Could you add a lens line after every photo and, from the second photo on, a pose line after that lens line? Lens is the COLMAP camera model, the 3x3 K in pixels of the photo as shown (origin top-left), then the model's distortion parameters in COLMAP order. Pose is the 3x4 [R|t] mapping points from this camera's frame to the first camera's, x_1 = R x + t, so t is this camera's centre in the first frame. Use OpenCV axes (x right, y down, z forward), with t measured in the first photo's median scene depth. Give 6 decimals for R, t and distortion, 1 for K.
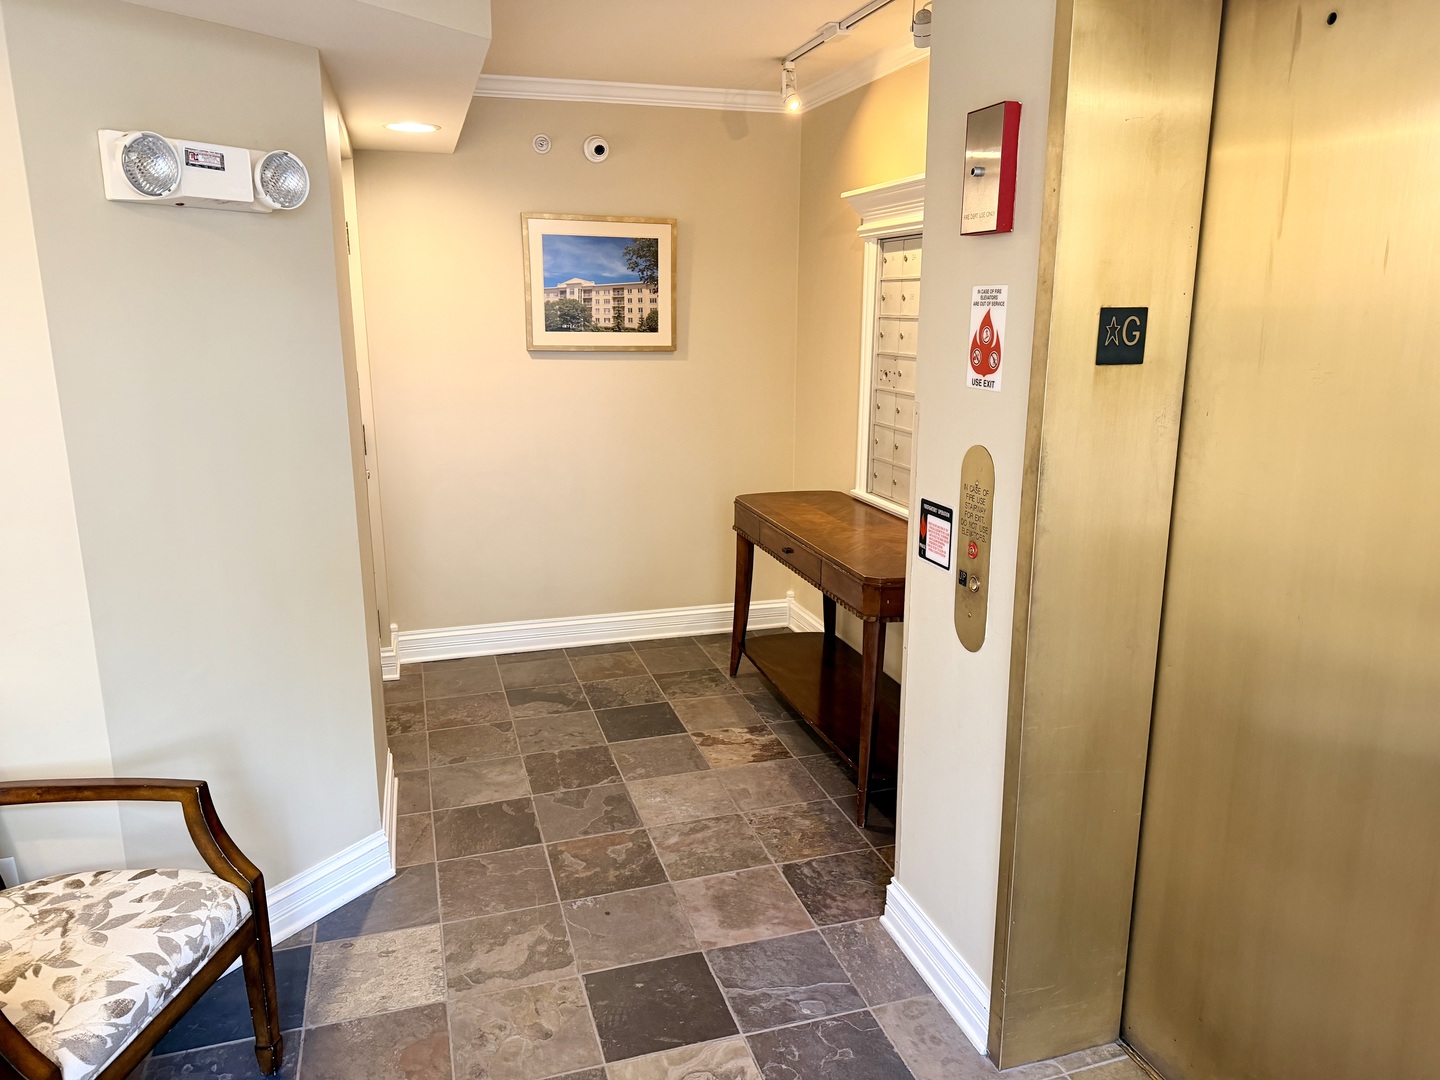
lens RADIAL K [[1006.7, 0, 720.0], [0, 1006.7, 540.0], [0, 0, 1]] dist [0.109955, -0.154109]
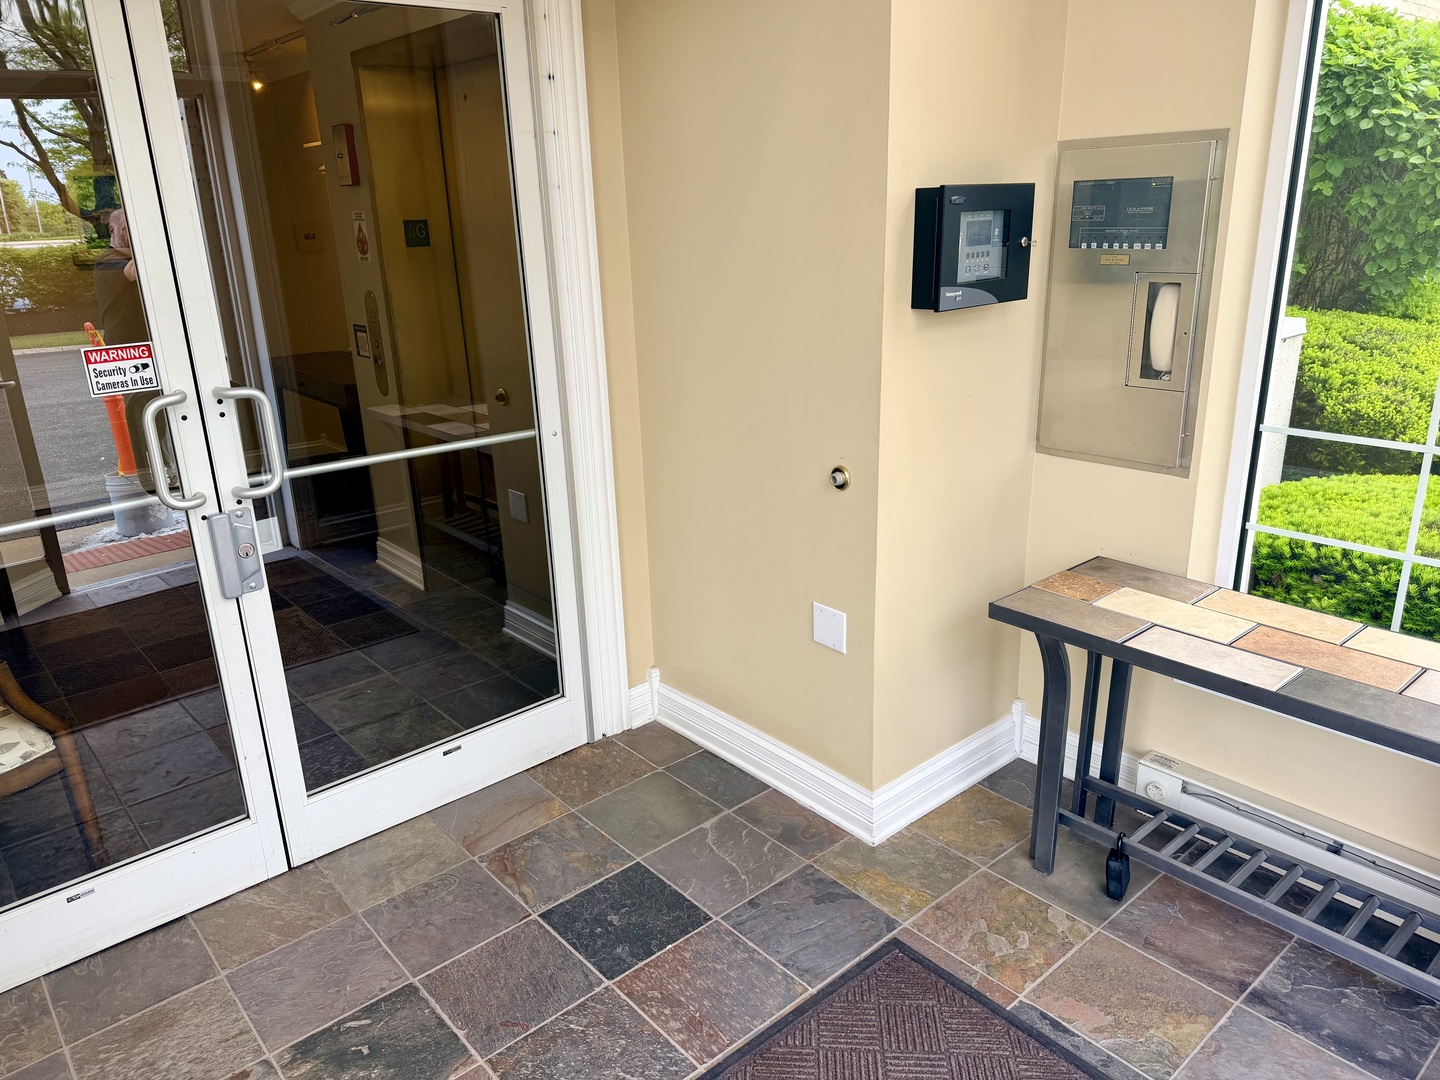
lens RADIAL K [[1017.8, 0, 720.0], [0, 1017.8, 540.0], [0, 0, 1]] dist [0.066903, -0.072452]
pose [[0.916711, -0.150575, 0.370092, 0.061250], [0.121435, 0.987451, 0.100961, 0.279890], [-0.380650, -0.047610, 0.923493, -1.205147]]
